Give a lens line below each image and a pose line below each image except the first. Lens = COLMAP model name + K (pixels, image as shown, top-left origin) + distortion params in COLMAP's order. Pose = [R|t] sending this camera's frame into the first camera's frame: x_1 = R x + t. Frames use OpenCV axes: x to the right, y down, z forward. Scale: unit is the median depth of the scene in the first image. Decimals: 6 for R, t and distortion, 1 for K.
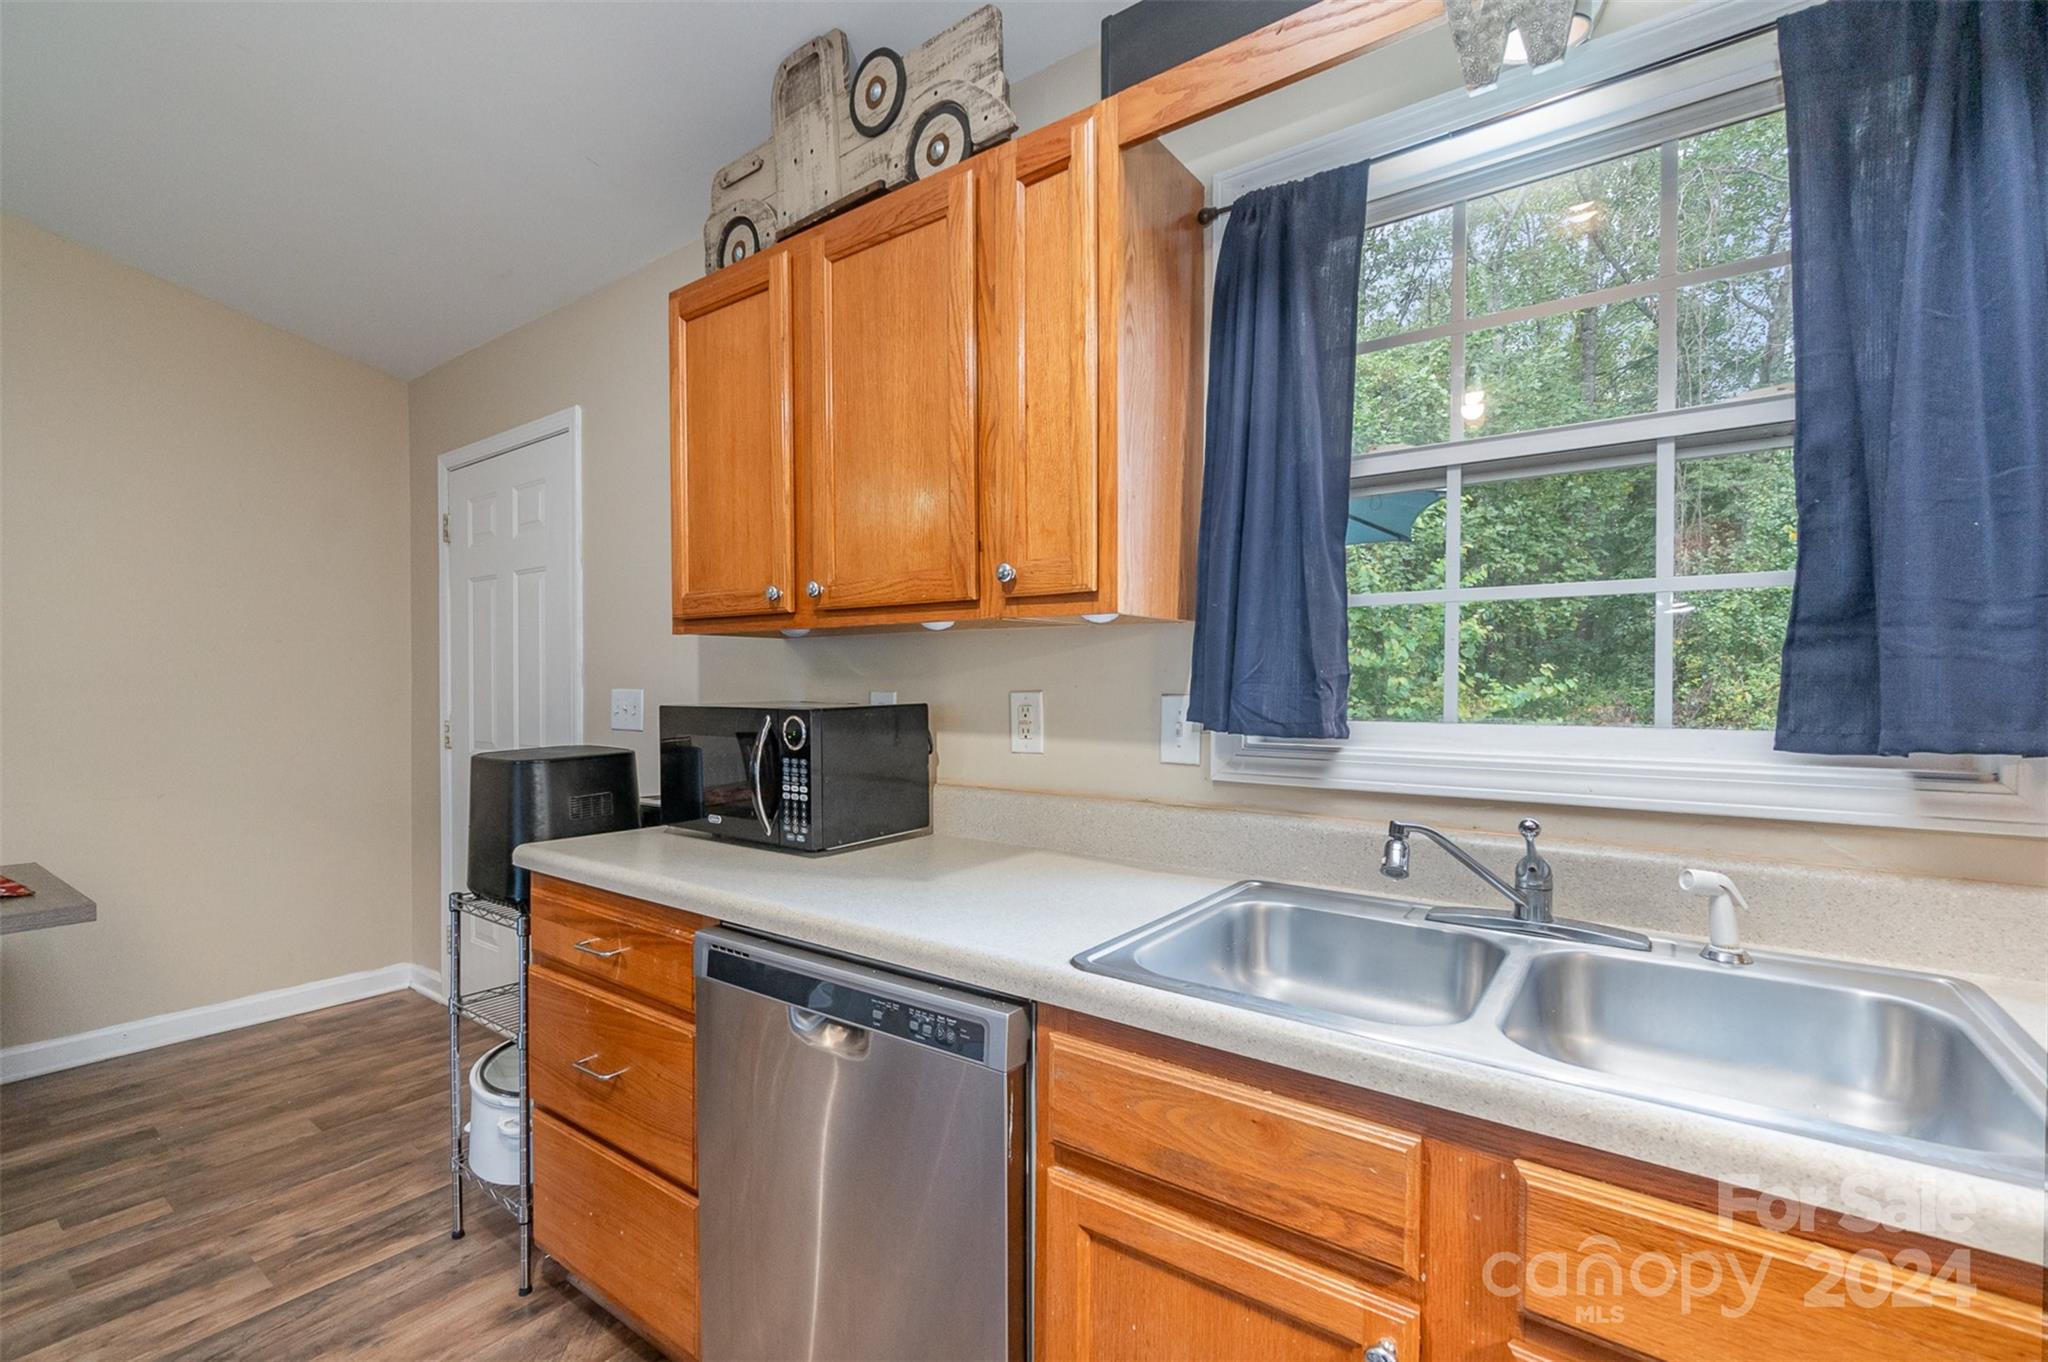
lens RADIAL K [[897.1, 0, 1020.6], [0, 897.1, 693.3], [0, 0, 1]] dist [-0.000383, 0.000318]
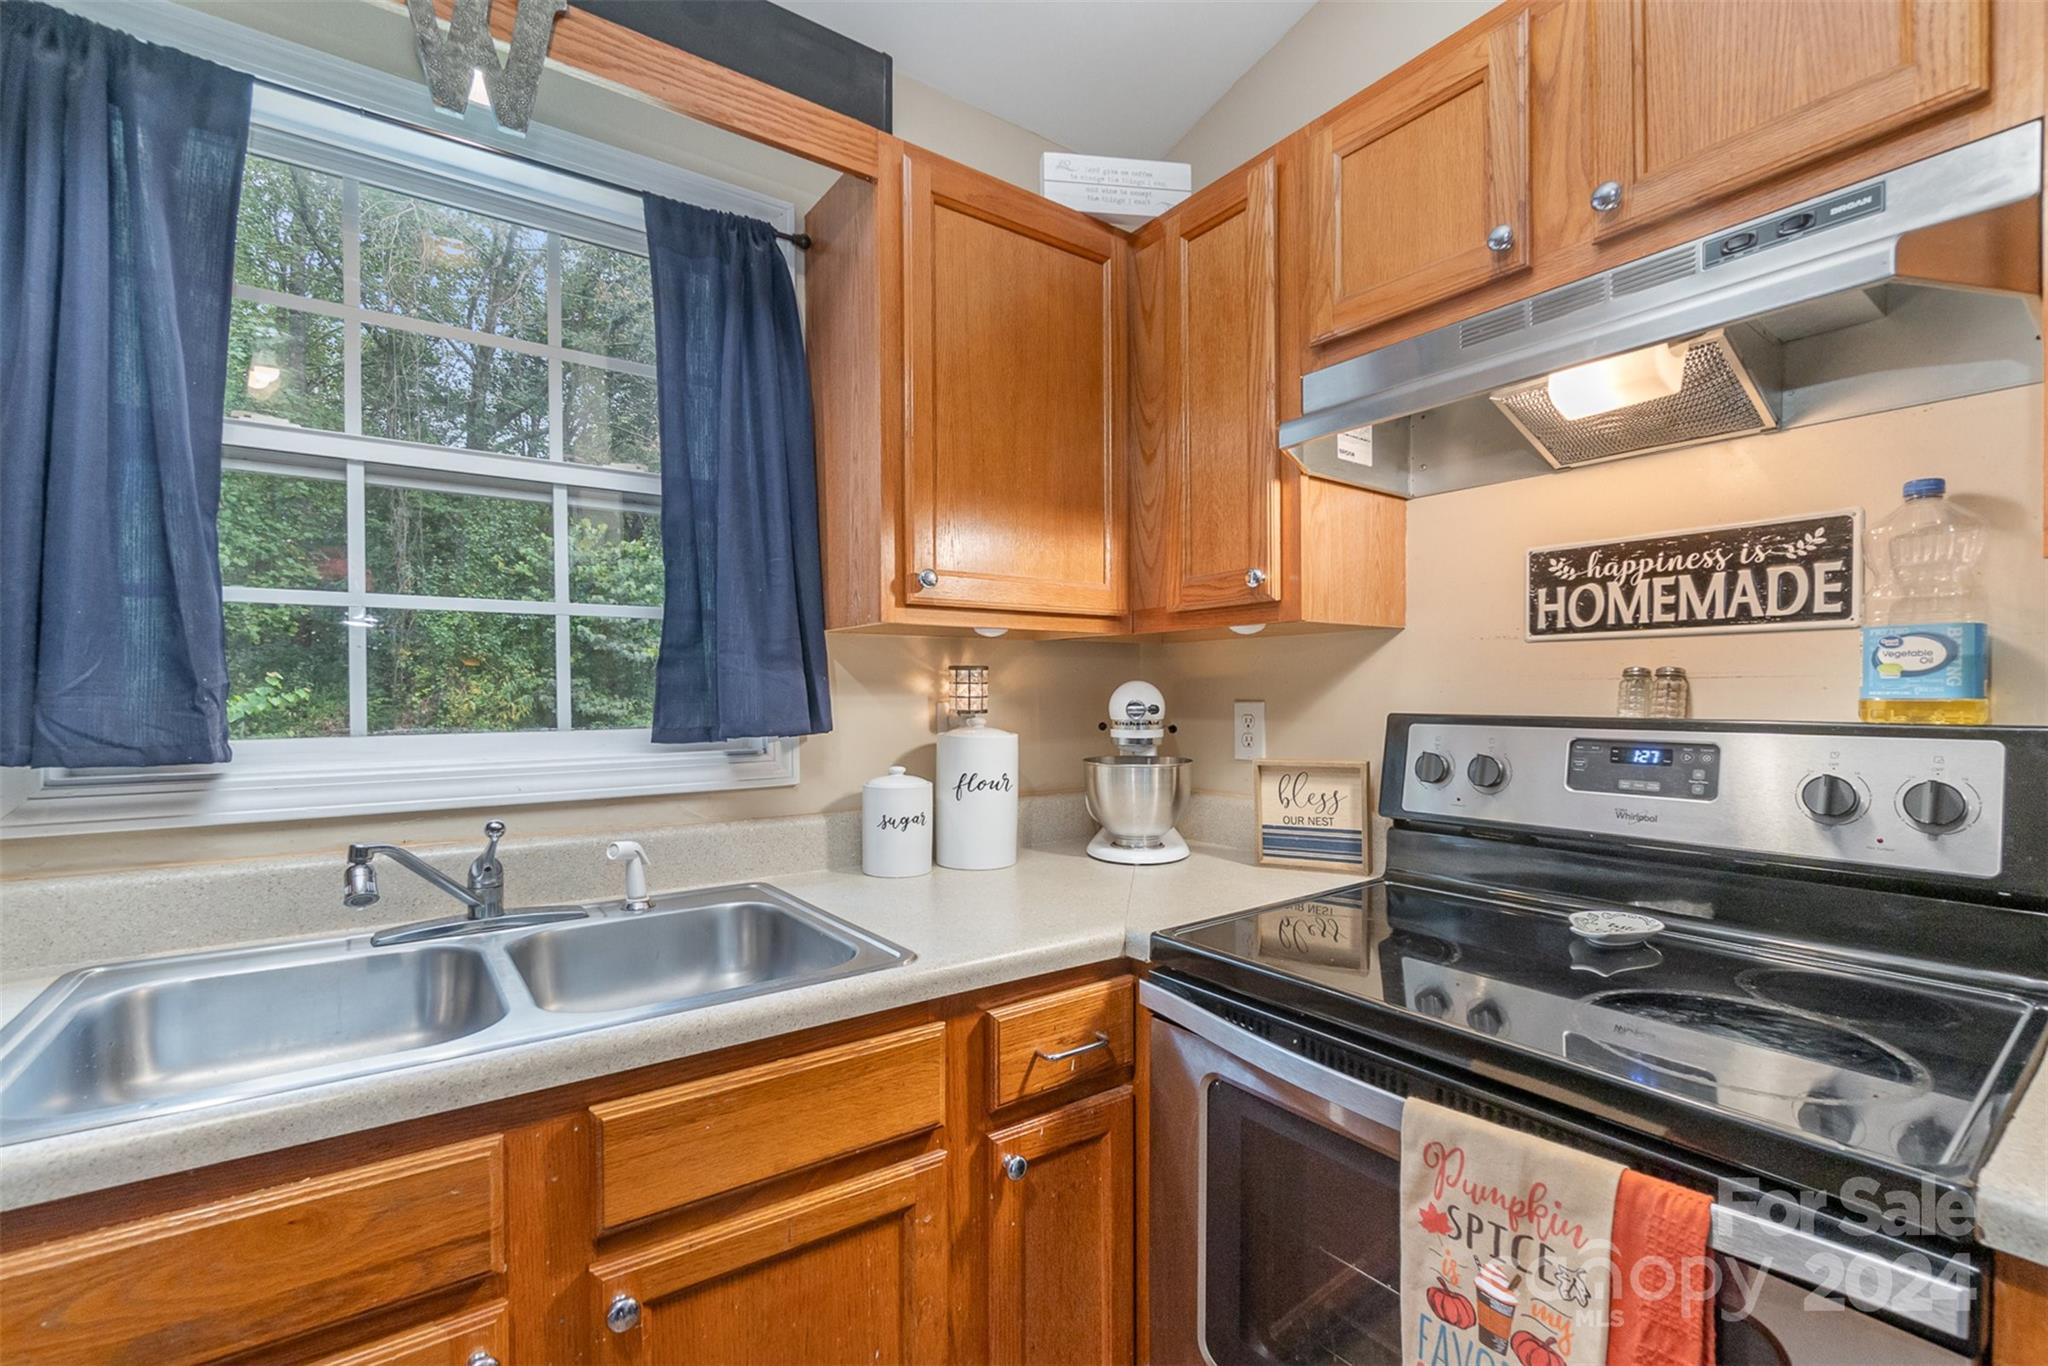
lens RADIAL K [[897.1, 0, 1017.2], [0, 897.1, 688.7], [0, 0, 1]] dist [-0.000383, 0.000318]
pose [[0.314608, -0.000130, 0.949222, -0.237957], [0.015339, 0.999870, -0.004947, -0.001443], [-0.949098, 0.016116, 0.314569, 0.071450]]
